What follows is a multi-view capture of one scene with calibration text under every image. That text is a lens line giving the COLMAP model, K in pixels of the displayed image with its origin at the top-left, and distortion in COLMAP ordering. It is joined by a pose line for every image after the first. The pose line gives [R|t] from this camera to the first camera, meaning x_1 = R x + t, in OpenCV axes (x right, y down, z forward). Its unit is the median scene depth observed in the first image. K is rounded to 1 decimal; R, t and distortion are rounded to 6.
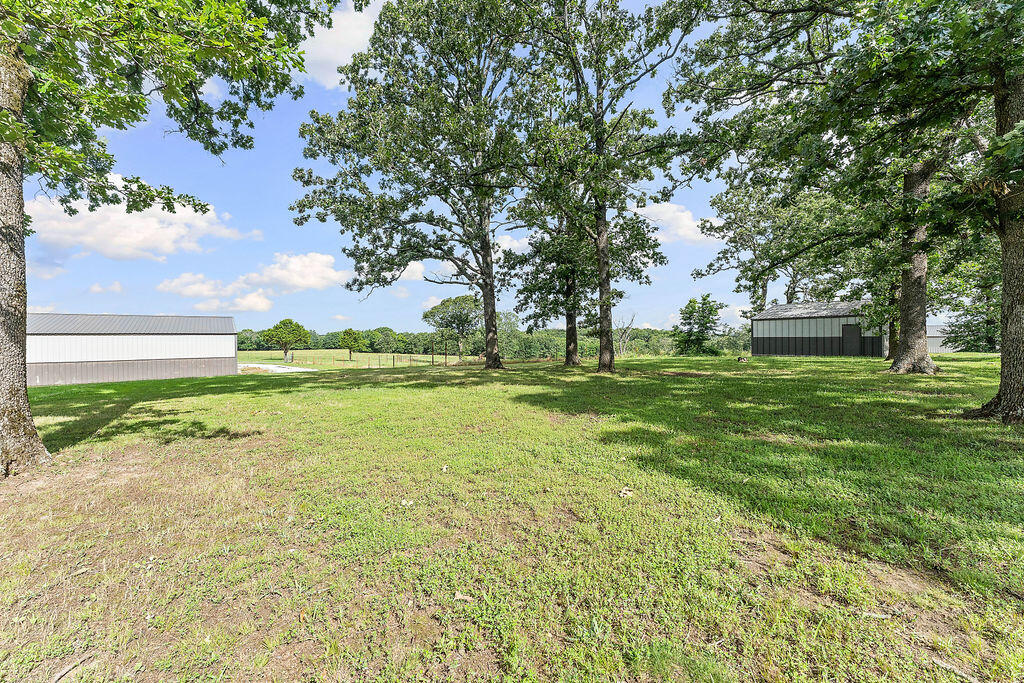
lens RADIAL K [[408.5, 0, 516.7], [0, 408.5, 340.8], [0, 0, 1]] dist [-0.000440, 0.000009]
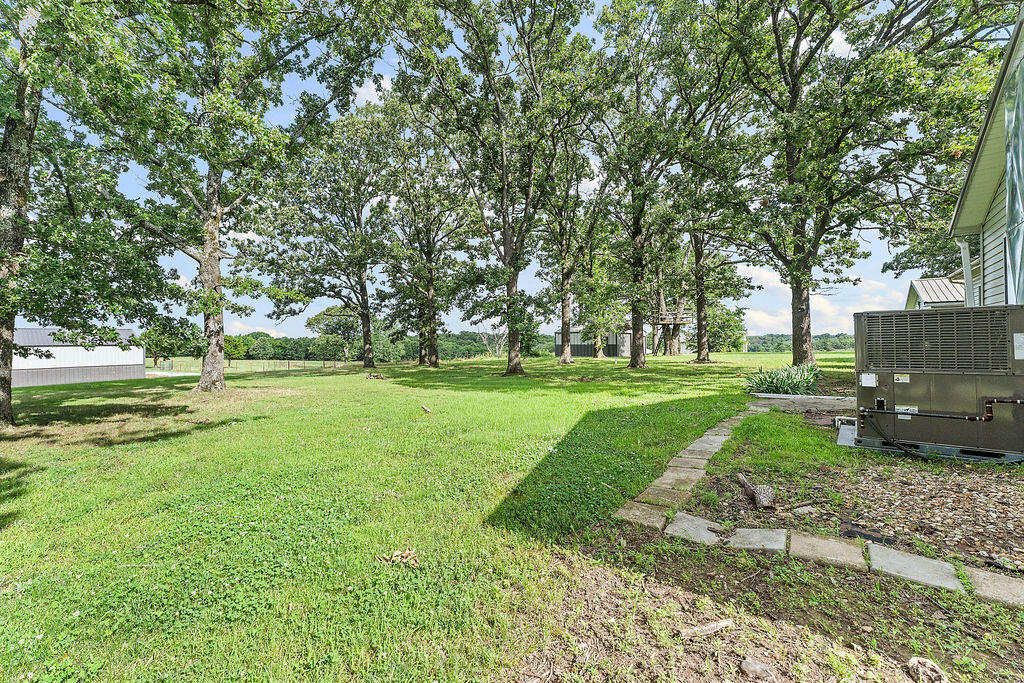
lens RADIAL K [[408.5, 0, 512.9], [0, 408.5, 340.8], [0, 0, 1]] dist [-0.000440, 0.000009]
pose [[0.968073, -0.003521, 0.250643, 0.081753], [0.005835, 0.999947, -0.008491, -0.015664], [-0.250600, 0.009682, 0.968042, -0.624687]]
